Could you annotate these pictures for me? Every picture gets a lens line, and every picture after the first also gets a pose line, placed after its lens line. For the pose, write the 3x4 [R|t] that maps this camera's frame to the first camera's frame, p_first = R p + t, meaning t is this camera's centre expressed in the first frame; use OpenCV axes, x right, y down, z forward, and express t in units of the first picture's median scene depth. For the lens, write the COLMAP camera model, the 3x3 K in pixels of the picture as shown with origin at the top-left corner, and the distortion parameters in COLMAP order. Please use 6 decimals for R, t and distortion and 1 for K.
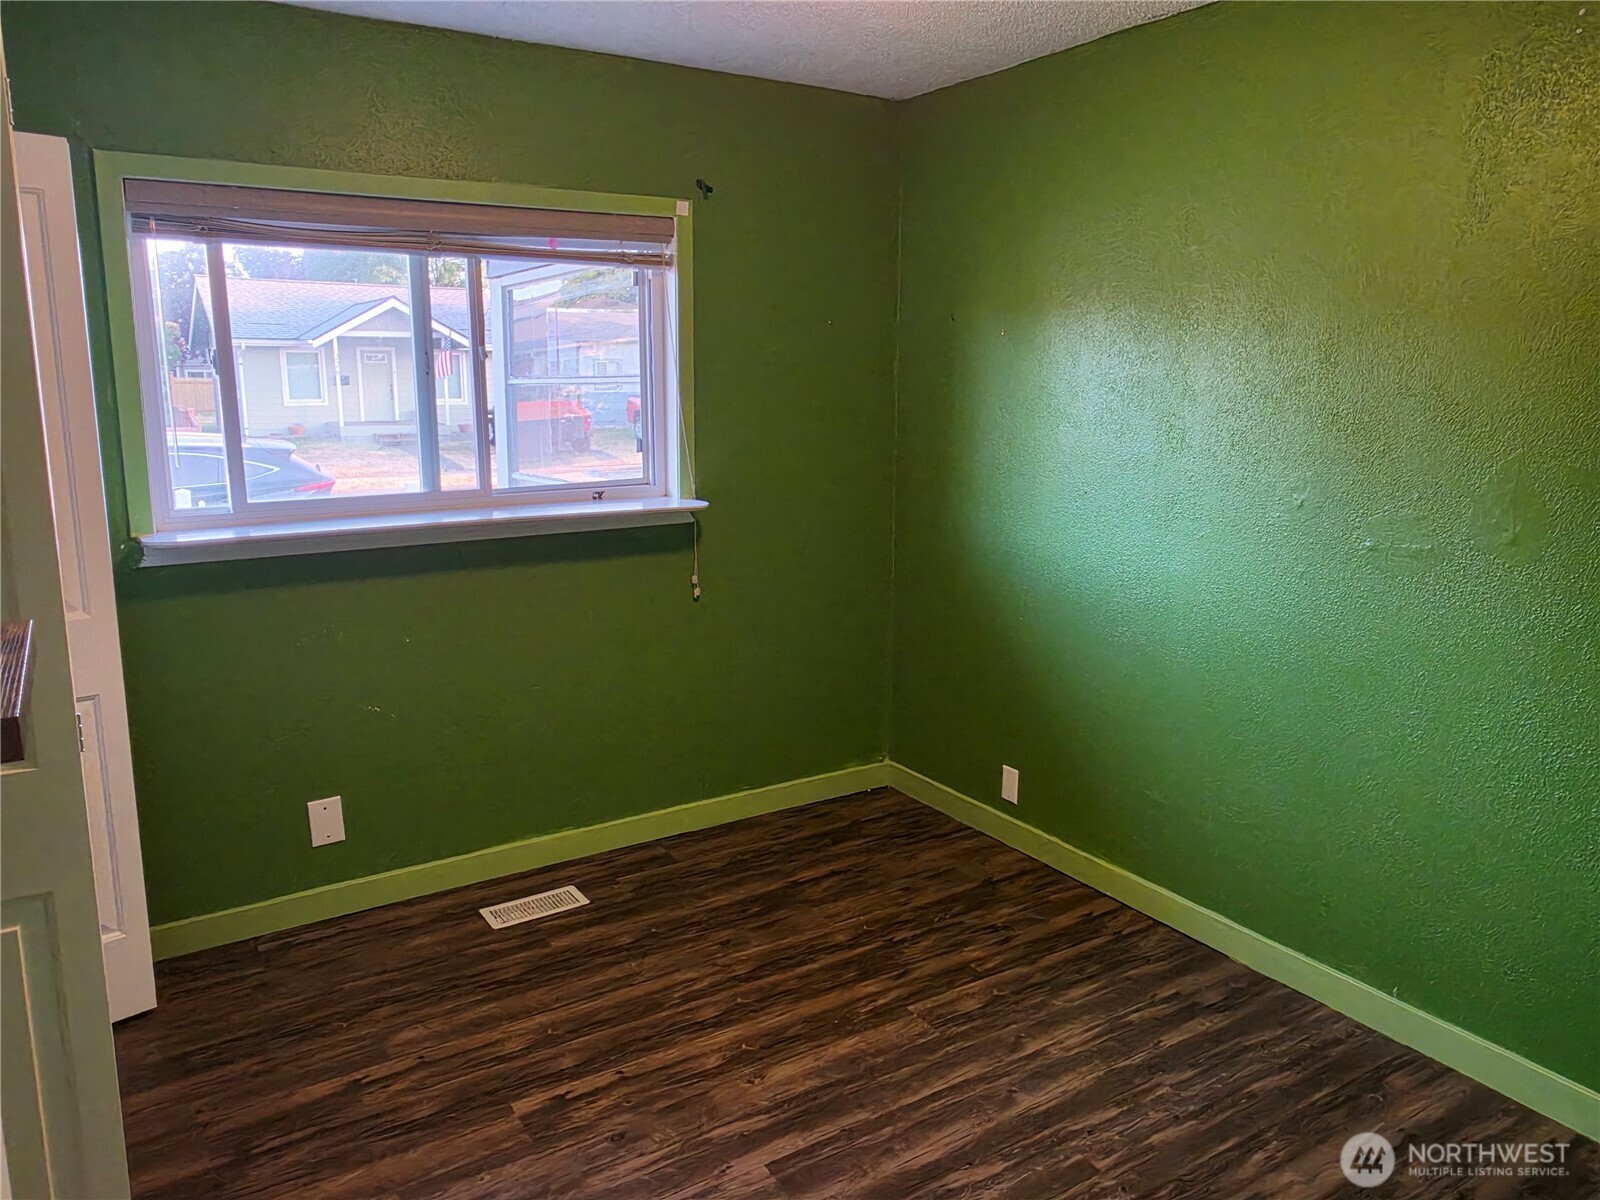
lens RADIAL K [[1118.6, 0, 800.0], [0, 1118.6, 600.0], [0, 0, 1]] dist [0.011414, 0.001781]
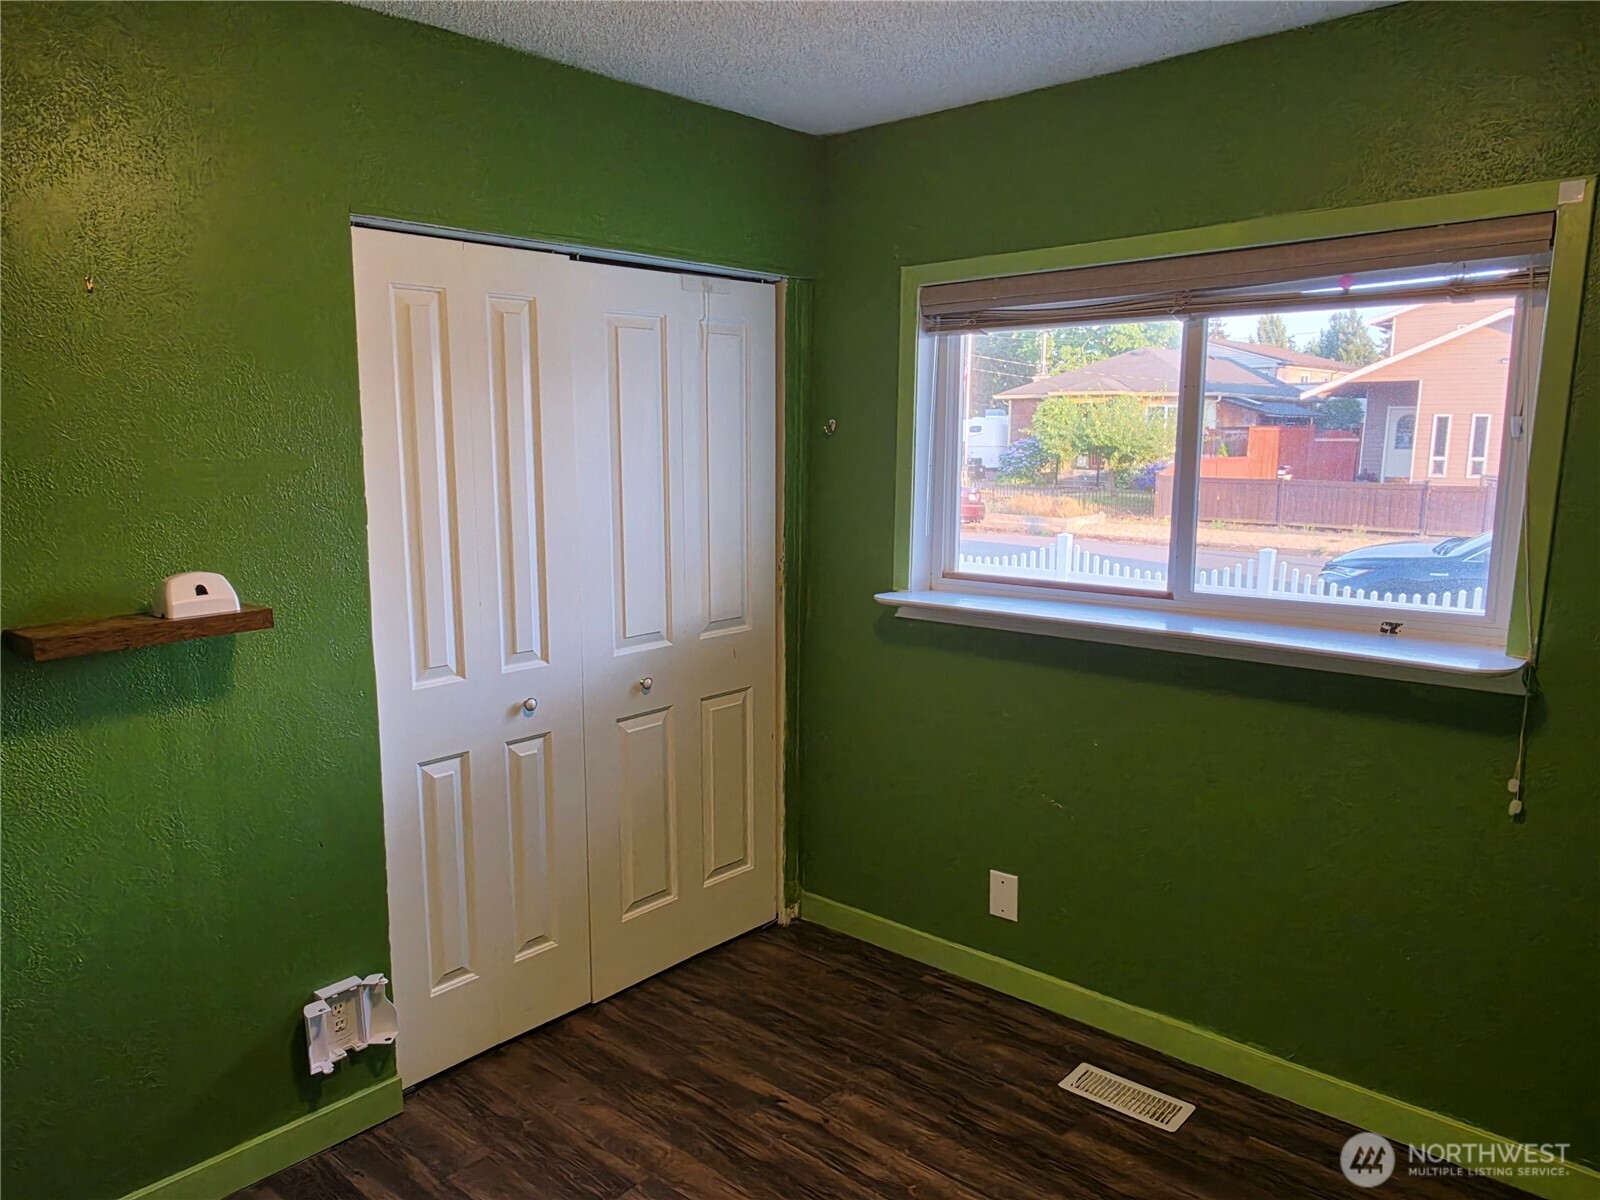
lens RADIAL K [[1108.5, 0, 721.6], [0, 1108.5, 631.2], [0, 0, 1]] dist [-0.002856, -0.005892]
pose [[0.241331, 0.167715, -0.955840, 0.439205], [-0.186346, 0.974632, 0.123964, -0.113155], [0.952383, 0.148201, 0.266462, 0.470892]]
